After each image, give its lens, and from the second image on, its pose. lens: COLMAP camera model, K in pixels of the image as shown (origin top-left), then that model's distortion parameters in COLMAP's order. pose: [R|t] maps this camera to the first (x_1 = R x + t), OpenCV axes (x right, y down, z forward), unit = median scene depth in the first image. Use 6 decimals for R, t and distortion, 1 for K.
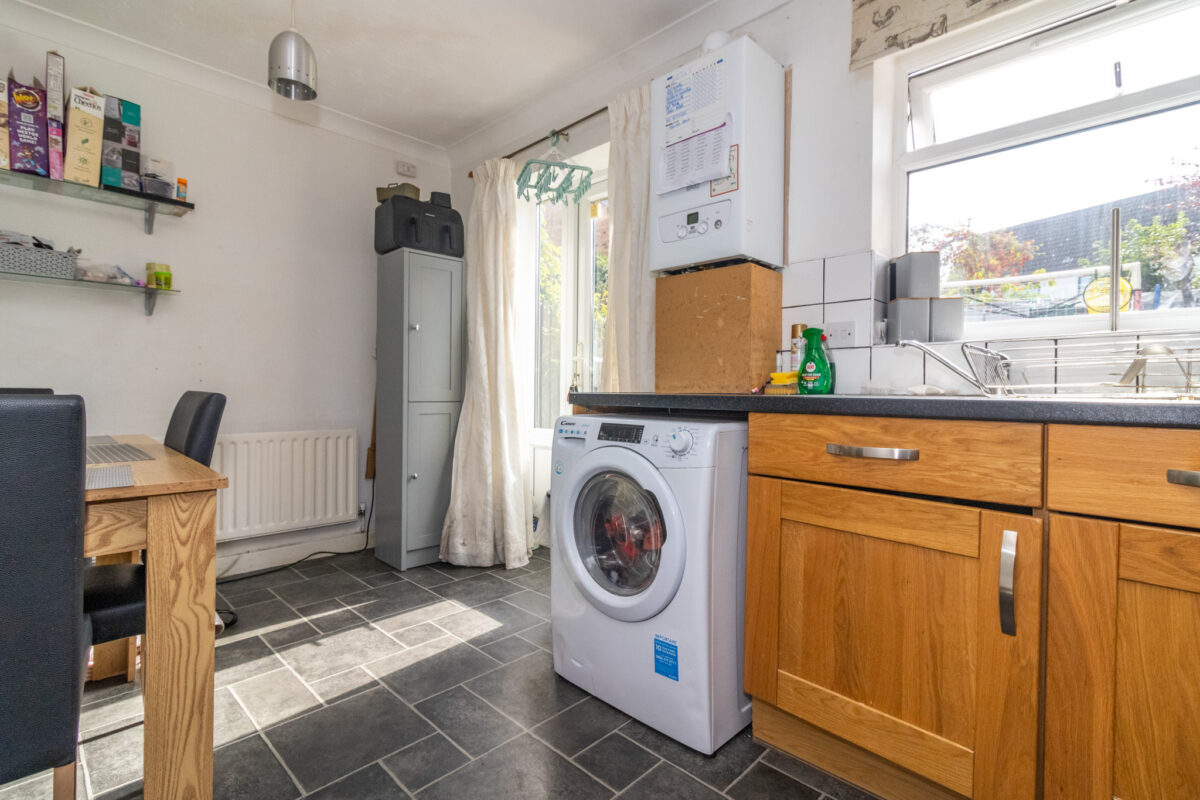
lens RADIAL K [[561.8, 0, 601.0], [0, 561.8, 395.8], [0, 0, 1]] dist [0.009317, 0.000031]
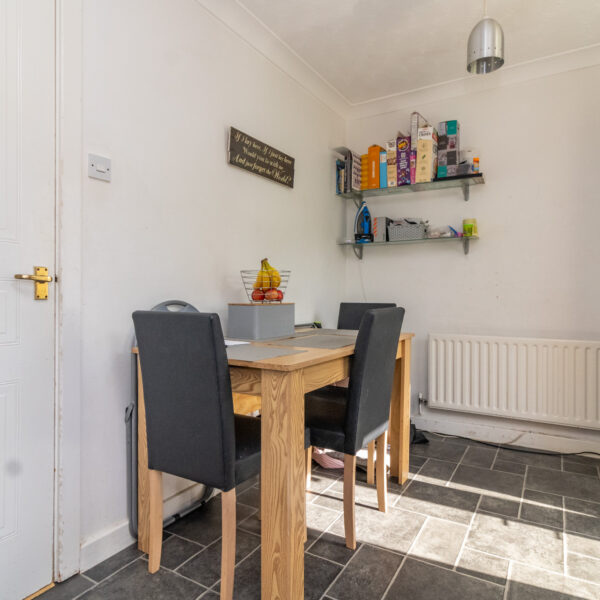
lens RADIAL K [[431.9, 0, 300.0], [0, 431.9, 296.5], [0, 0, 1]] dist [0.000813, 0.001453]
pose [[0.234691, -0.006626, -0.972048, 0.266518], [-0.006897, 0.999940, -0.008482, -0.019895], [0.972046, 0.008695, 0.234631, 0.361994]]
